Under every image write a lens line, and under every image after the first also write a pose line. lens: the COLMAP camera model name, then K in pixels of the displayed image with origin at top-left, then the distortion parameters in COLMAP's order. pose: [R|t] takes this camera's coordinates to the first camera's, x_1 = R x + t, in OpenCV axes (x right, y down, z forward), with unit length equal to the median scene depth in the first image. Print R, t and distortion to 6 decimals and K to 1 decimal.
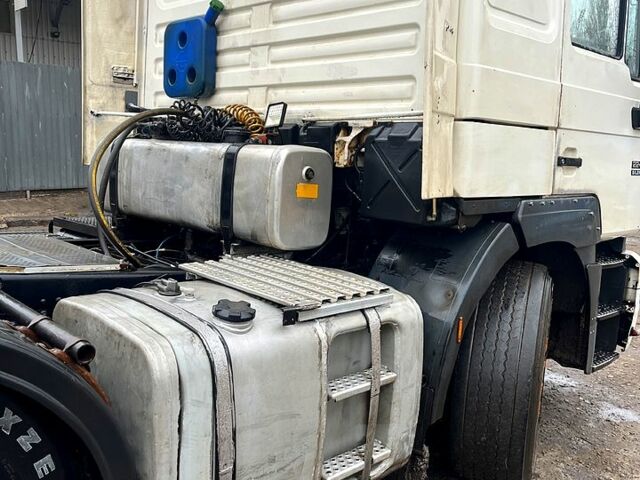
lens RADIAL K [[631.7, 0, 311.3], [0, 631.7, 228.3], [0, 0, 1]] dist [0.124105, -0.364986]
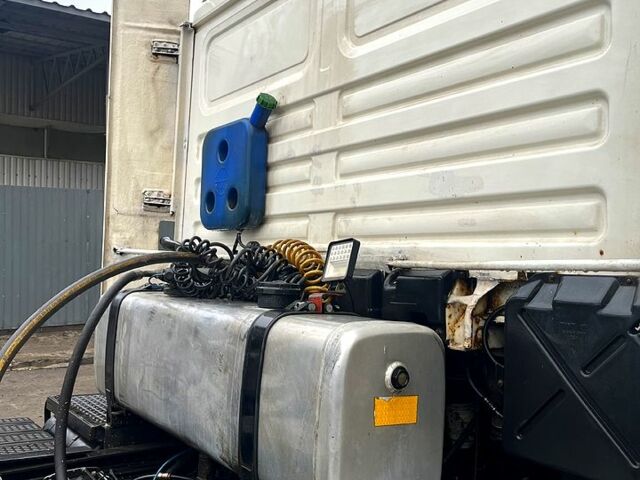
lens RADIAL K [[631.7, 0, 311.3], [0, 631.7, 228.3], [0, 0, 1]] dist [0.124105, -0.364986]
pose [[0.987596, -0.021913, -0.155477, 0.007743], [-0.007060, 0.983014, -0.183393, -0.093643], [0.156855, 0.182216, 0.970667, 0.396514]]
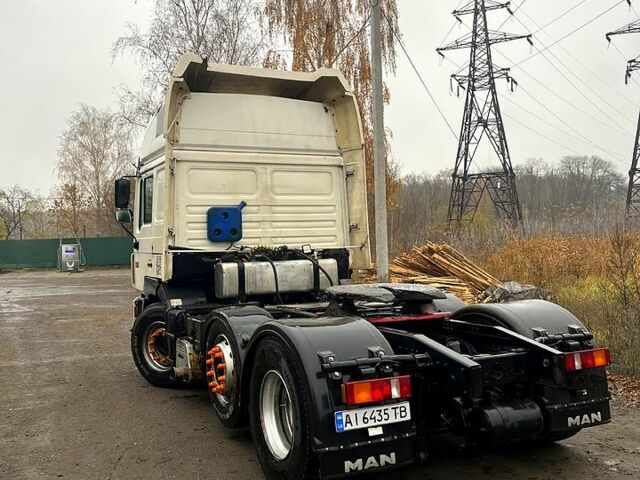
lens RADIAL K [[591.9, 0, 320.8], [0, 591.9, 255.4], [0, 0, 1]] dist [-0.007653, 0.001583]
pose [[0.318245, -0.073750, 0.945135, -2.399022], [0.161183, 0.986663, 0.022717, -0.186118], [-0.934205, 0.145110, 0.325888, 0.064518]]
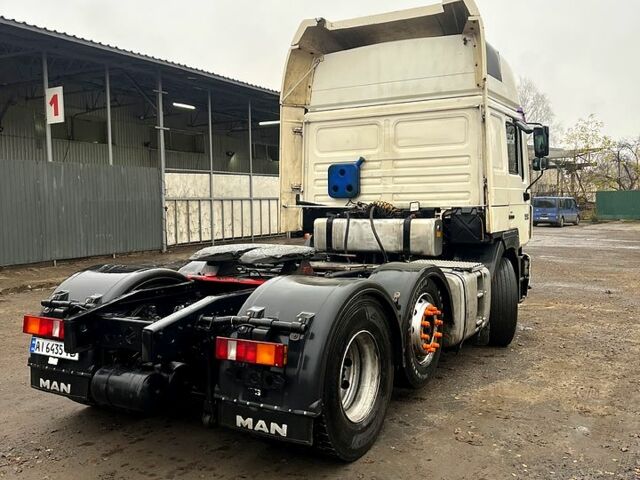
lens RADIAL K [[631.7, 0, 311.3], [0, 631.7, 228.3], [0, 0, 1]] dist [0.124105, -0.364986]
pose [[0.952570, -0.070092, 0.296136, -1.151202], [0.094422, 0.993162, -0.068652, 0.043954], [-0.289299, 0.093357, 0.952675, -1.246056]]
